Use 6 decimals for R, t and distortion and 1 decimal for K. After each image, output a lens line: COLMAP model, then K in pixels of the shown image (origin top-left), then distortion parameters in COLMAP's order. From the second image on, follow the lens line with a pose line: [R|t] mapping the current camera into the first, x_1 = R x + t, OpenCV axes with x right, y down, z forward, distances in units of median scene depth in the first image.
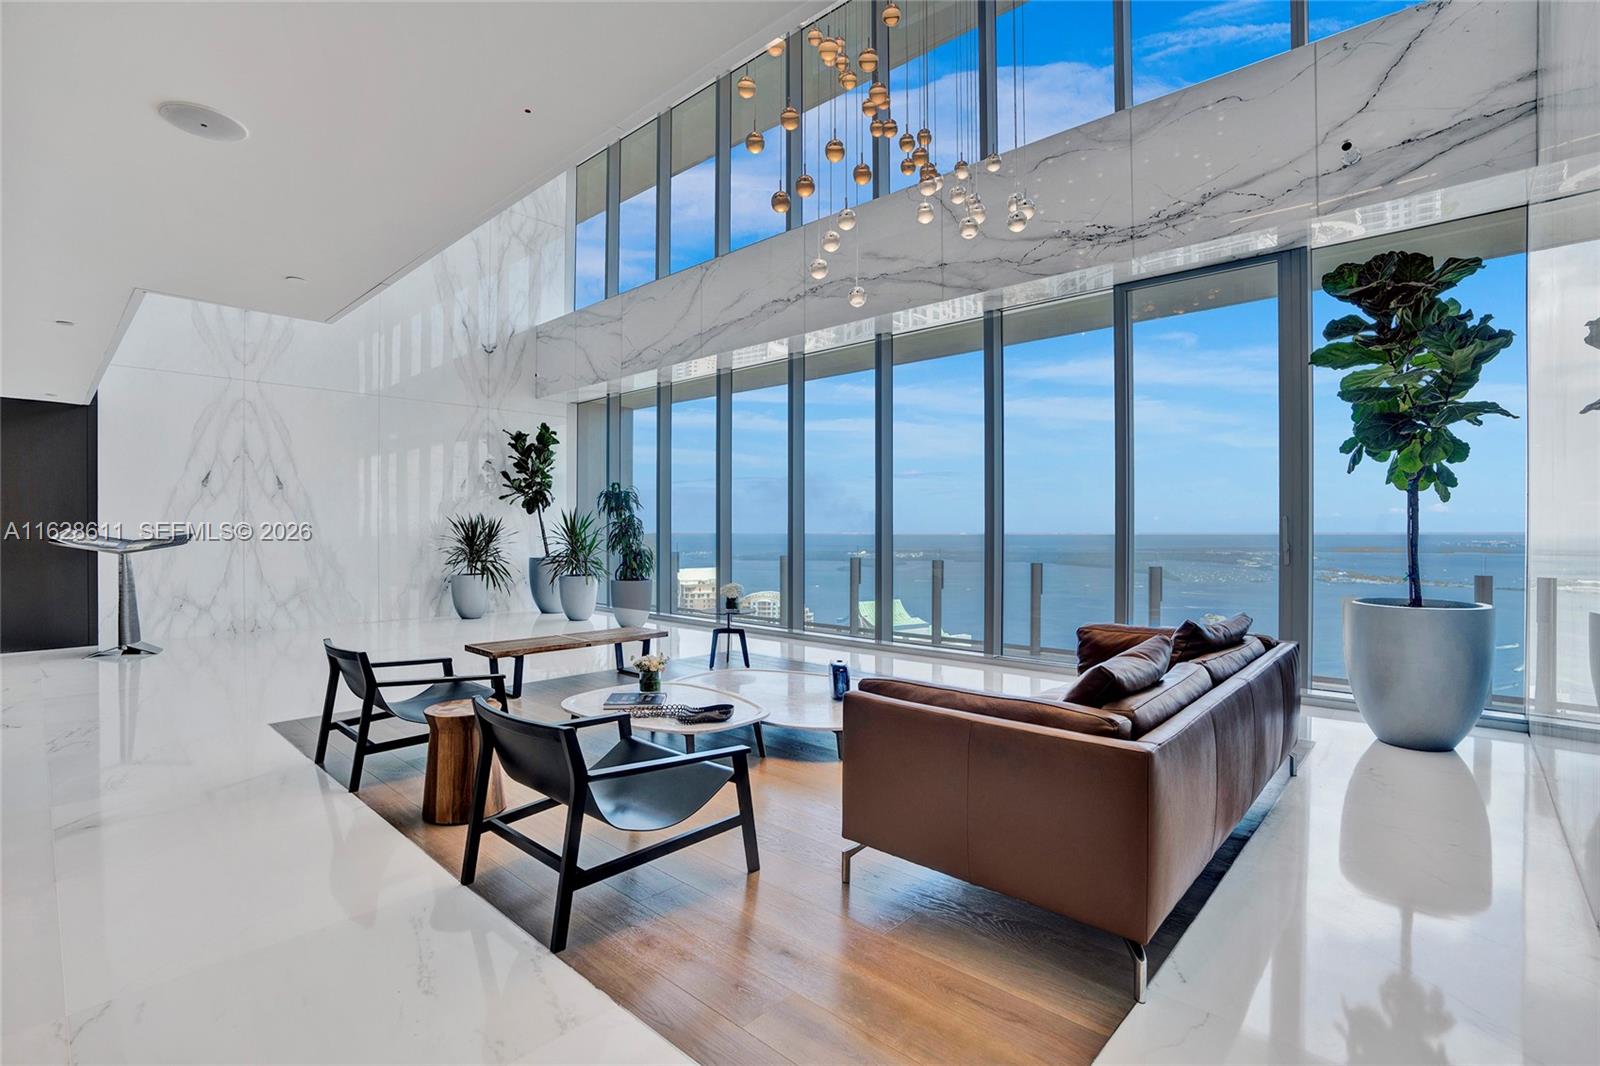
lens RADIAL K [[737.0, 0, 796.1], [0, 737.0, 533.4], [0, 0, 1]] dist [-0.000894, 0.001345]
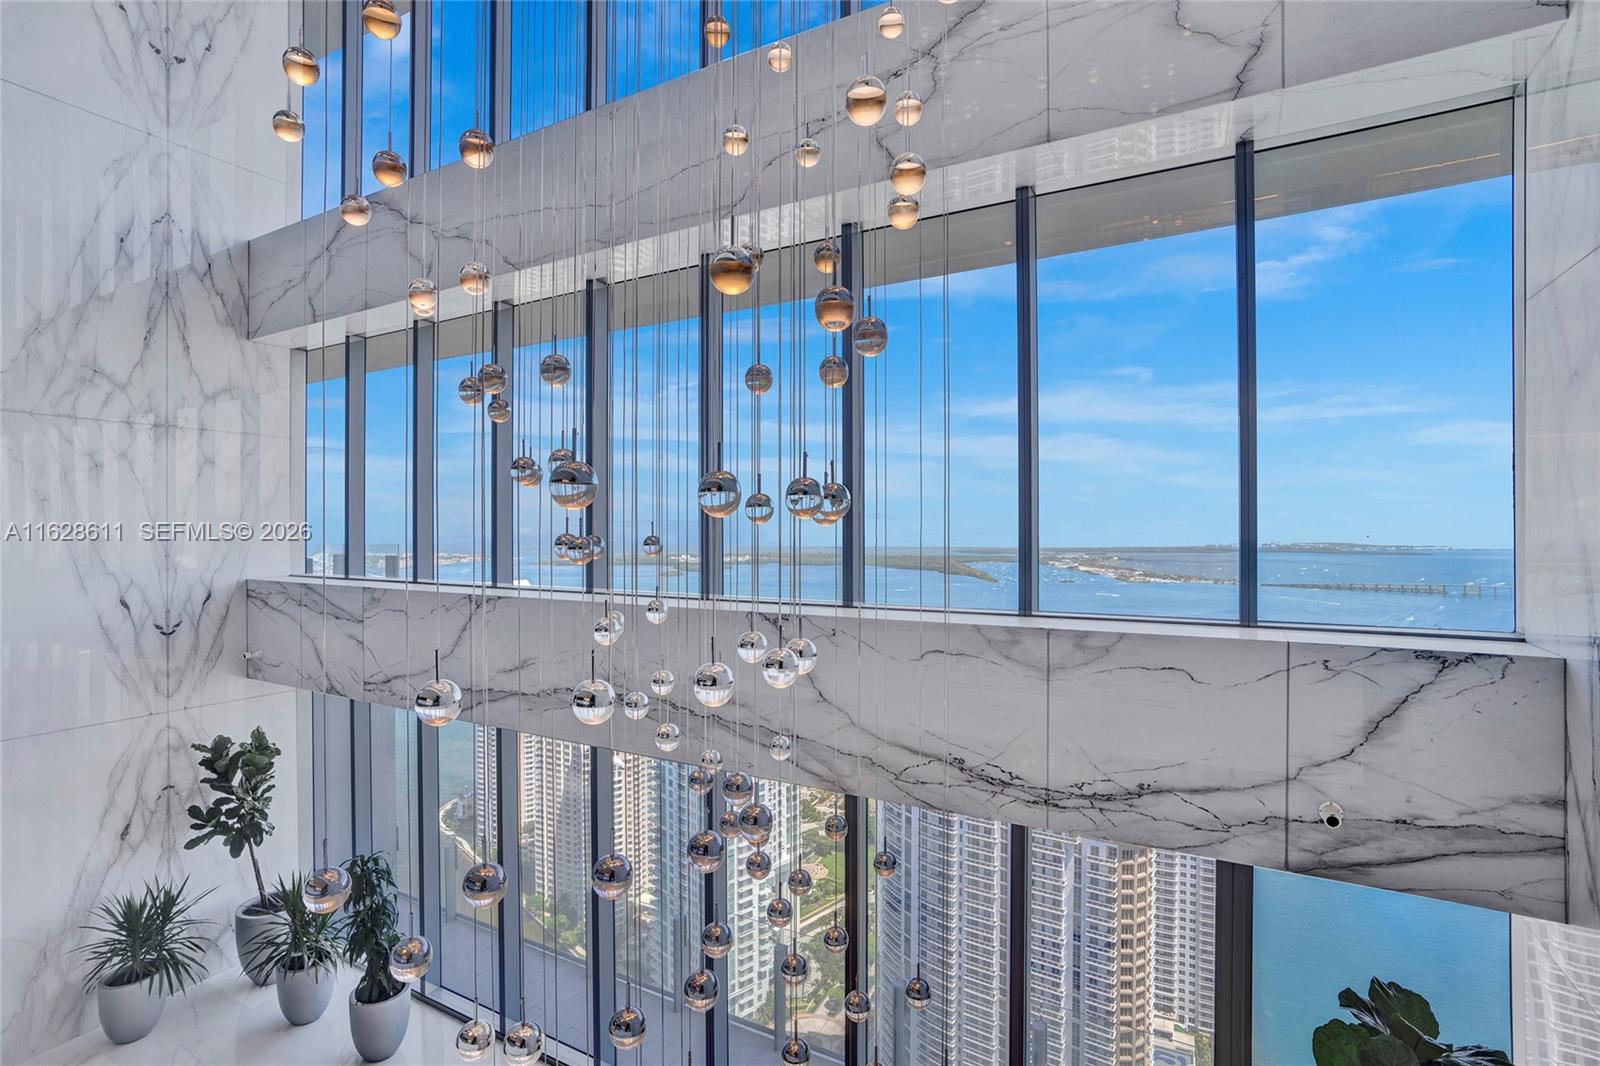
lens RADIAL K [[737.0, 0, 805.6], [0, 737.0, 530.8], [0, 0, 1]] dist [-0.000894, 0.001345]
pose [[0.973873, -0.005882, 0.227016, 0.024003], [0.005703, 0.999983, 0.001445, -0.345250], [-0.227020, -0.000112, 0.973890, 0.163774]]
